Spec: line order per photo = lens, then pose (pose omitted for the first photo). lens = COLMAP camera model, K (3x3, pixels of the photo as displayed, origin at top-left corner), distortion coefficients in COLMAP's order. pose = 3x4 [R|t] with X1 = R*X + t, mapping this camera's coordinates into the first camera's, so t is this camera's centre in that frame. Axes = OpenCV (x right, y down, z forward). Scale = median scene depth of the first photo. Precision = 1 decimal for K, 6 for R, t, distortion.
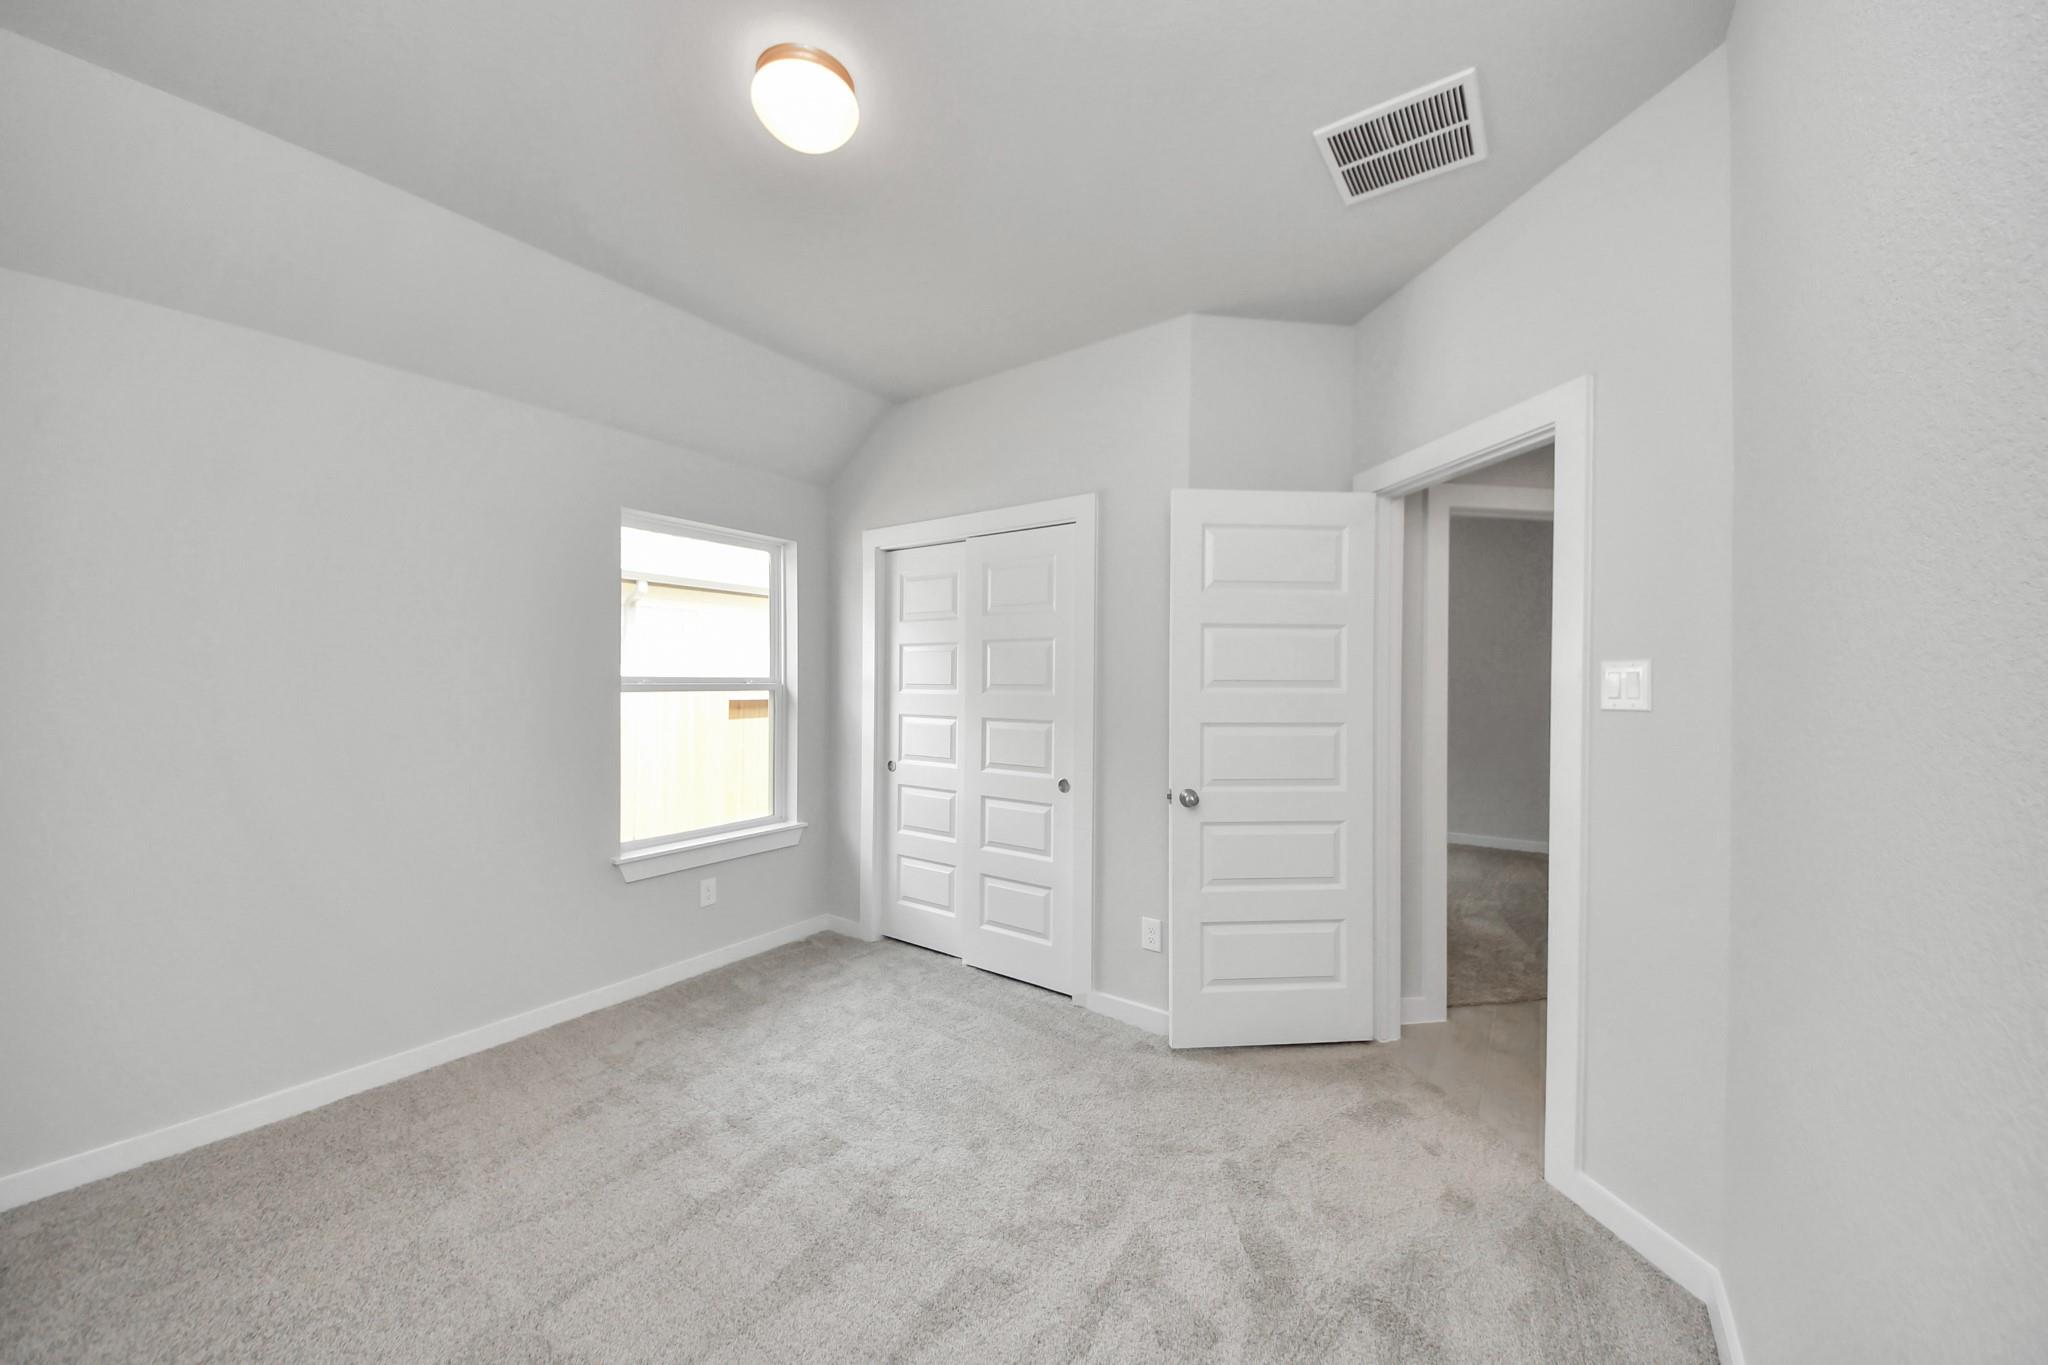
lens RADIAL K [[723.1, 0, 1039.2], [0, 723.1, 683.7], [0, 0, 1]] dist [0.010346, -0.006189]
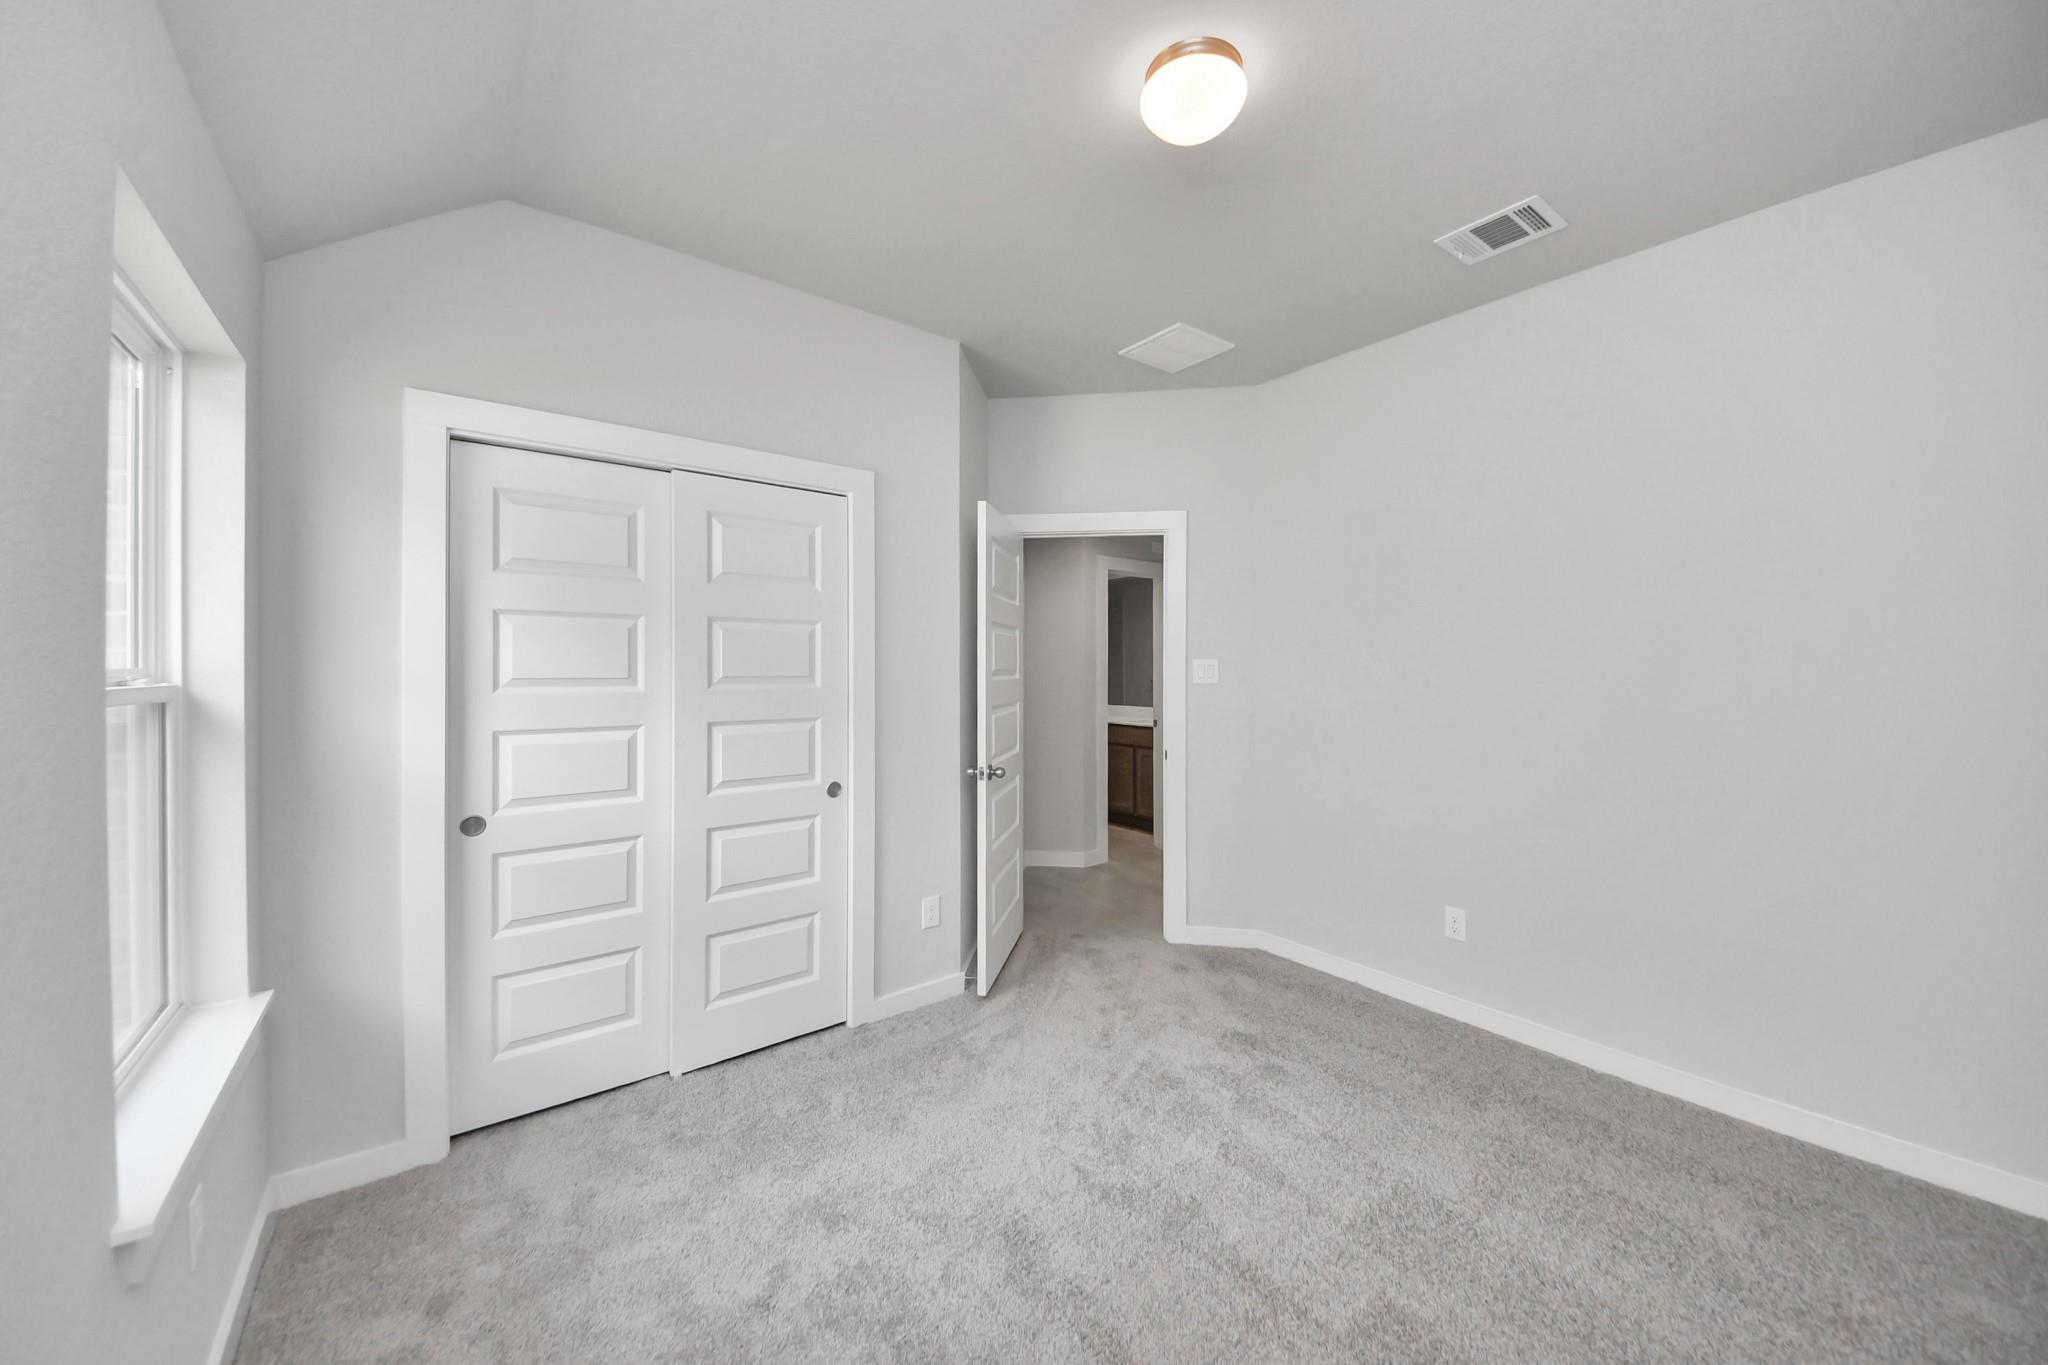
lens RADIAL K [[723.1, 0, 1035.4], [0, 723.1, 664.5], [0, 0, 1]] dist [0.010346, -0.006189]
pose [[0.295182, -0.000305, 0.955441, -0.689087], [0.003733, 0.999993, -0.000834, -0.010139], [-0.955434, 0.003813, 0.295181, 0.468713]]
